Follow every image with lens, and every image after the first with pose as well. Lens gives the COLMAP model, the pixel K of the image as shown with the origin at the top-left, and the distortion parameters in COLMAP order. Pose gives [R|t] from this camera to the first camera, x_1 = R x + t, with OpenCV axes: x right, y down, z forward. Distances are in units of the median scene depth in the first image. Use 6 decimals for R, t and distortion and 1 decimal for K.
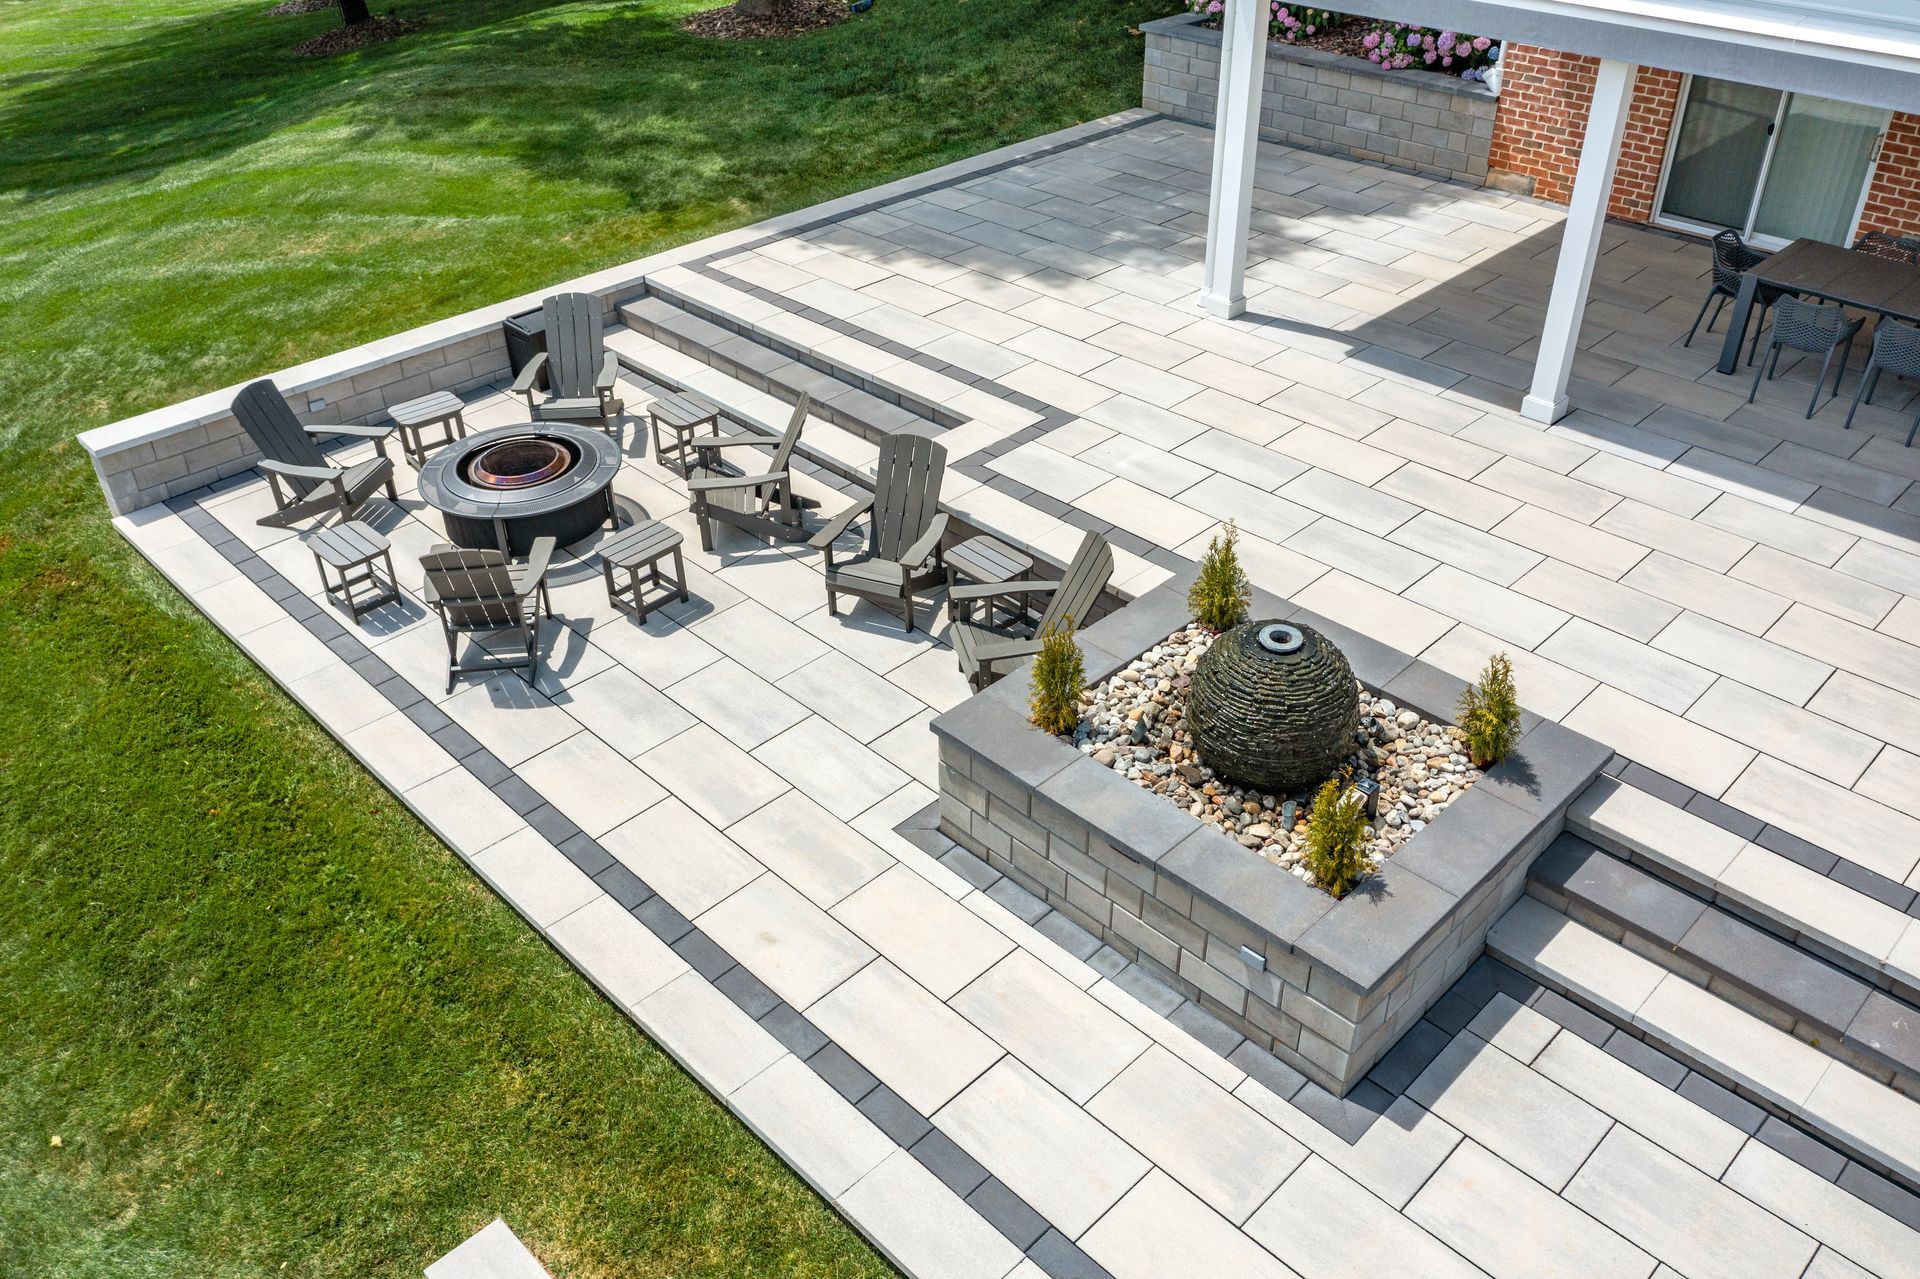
lens RADIAL K [[1543.7, 0, 973.4], [0, 1543.7, 595.6], [0, 0, 1]] dist [-0.010281, -0.004114]
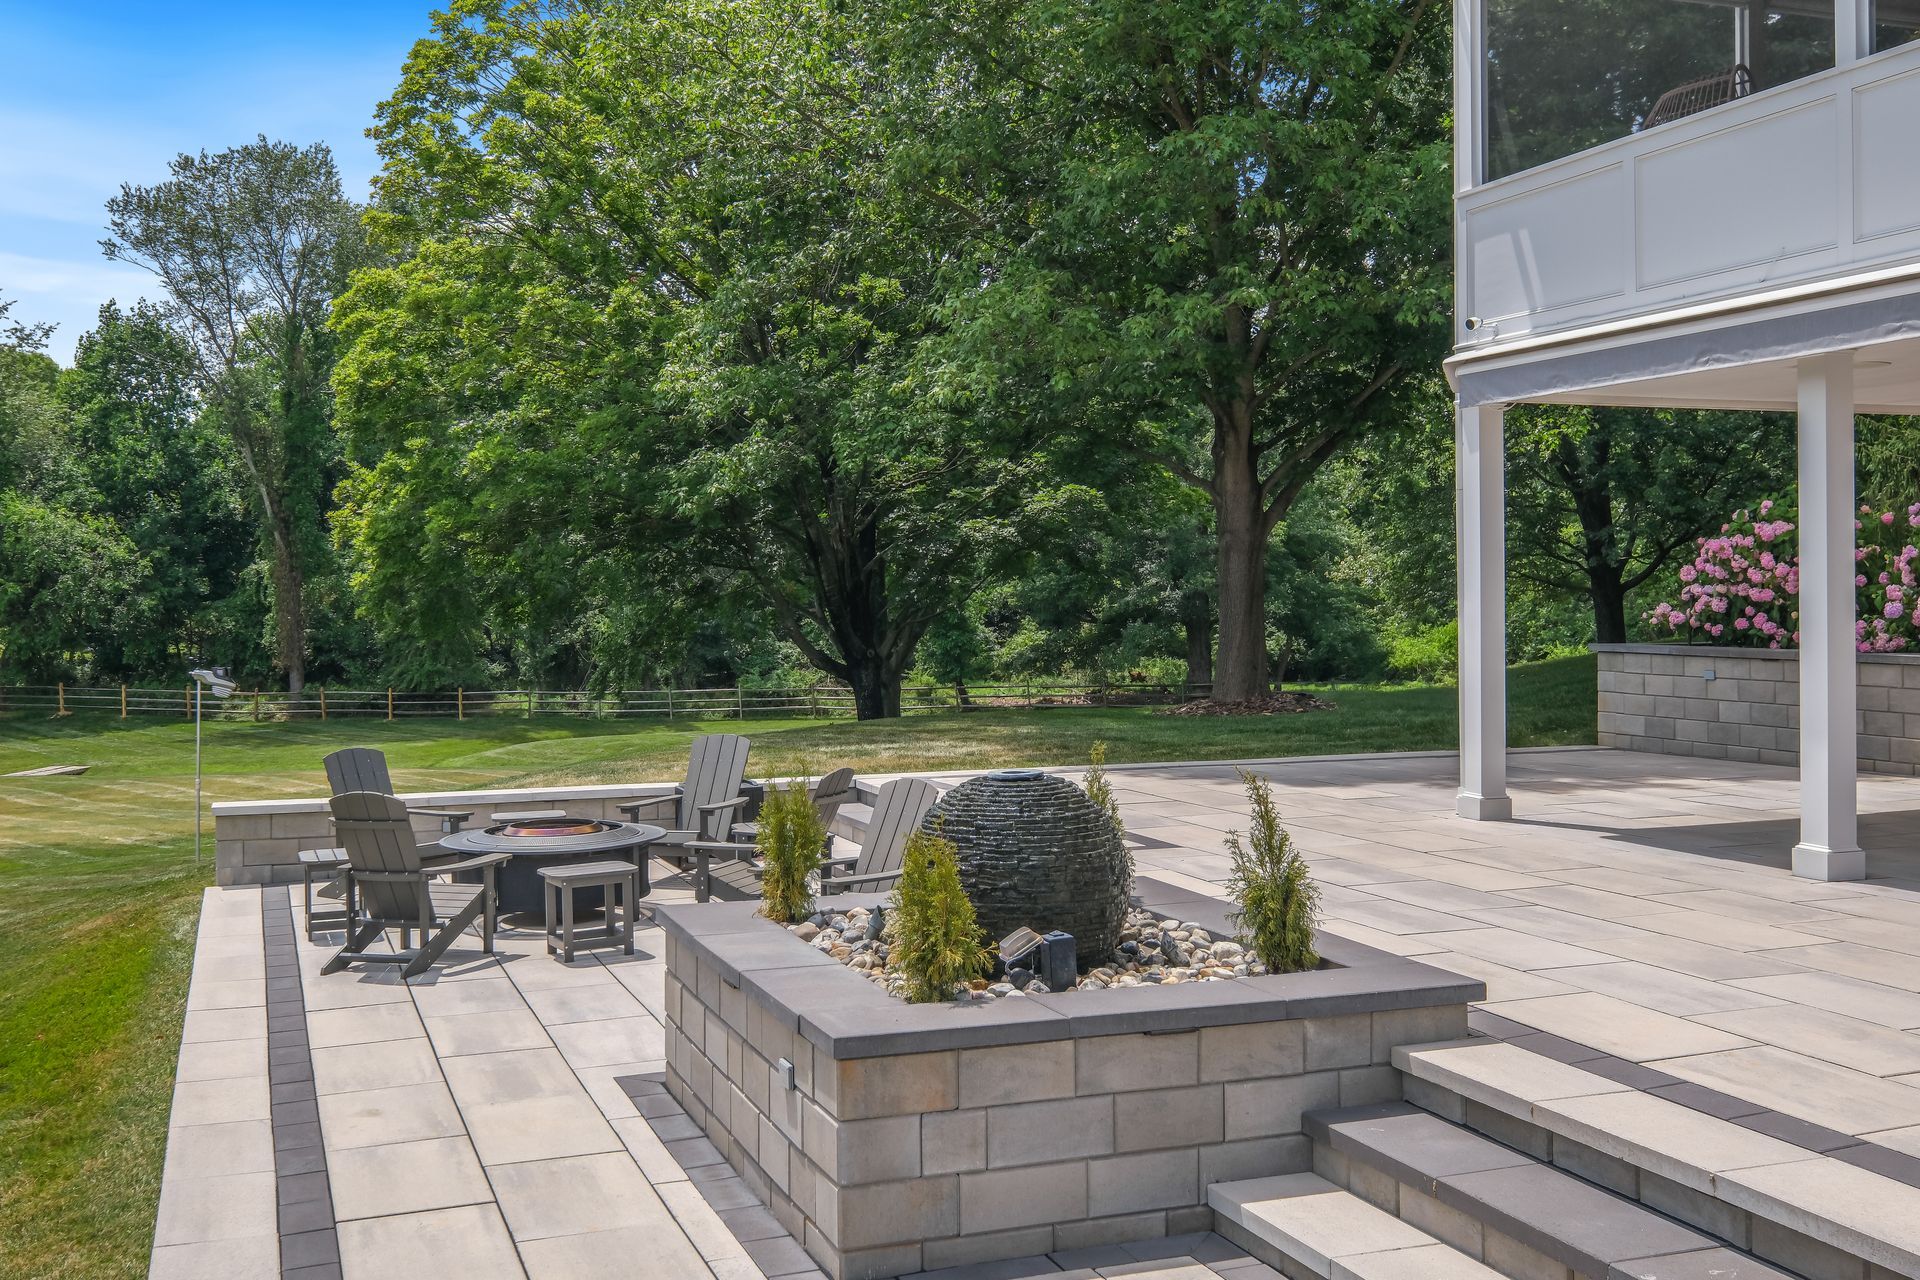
lens RADIAL K [[1953.1, 0, 981.8], [0, 1953.1, 604.1], [0, 0, 1]] dist [0.018617, 0.000000]
pose [[0.910317, 0.000126, -0.413911, 0.391832], [-0.218981, 0.848735, -0.481348, 0.285706], [0.351241, 0.528818, 0.772646, 0.129710]]
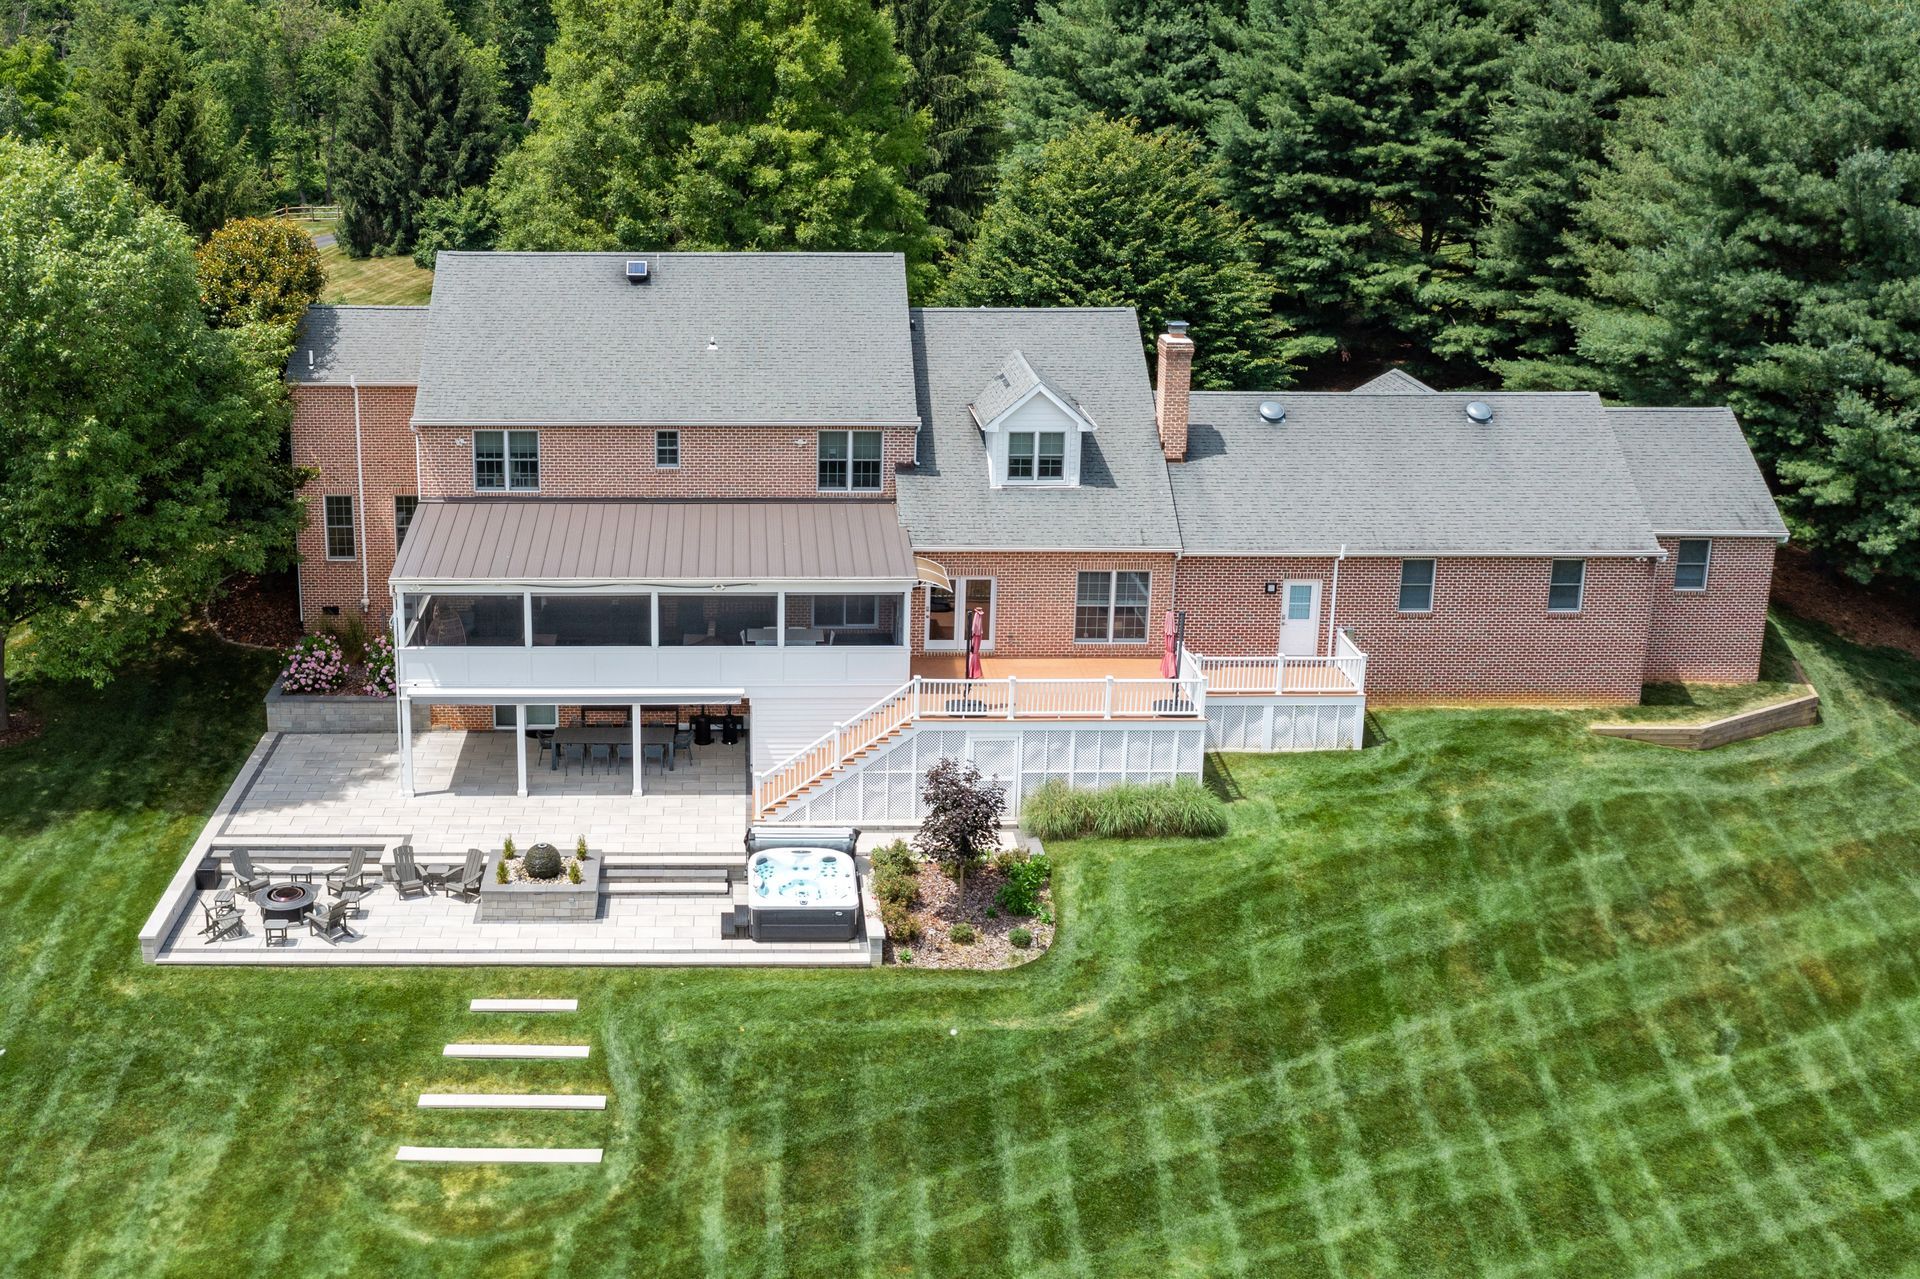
lens RADIAL K [[1866.4, 0, 792.4], [0, 1866.4, 543.2], [0, 0, 1]] dist [-0.014459, 0.000000]
pose [[0.682851, -0.175469, 0.709172, -2.128367], [0.374434, 0.917593, -0.133498, 0.152341], [-0.627307, 0.356698, 0.692281, -2.531066]]
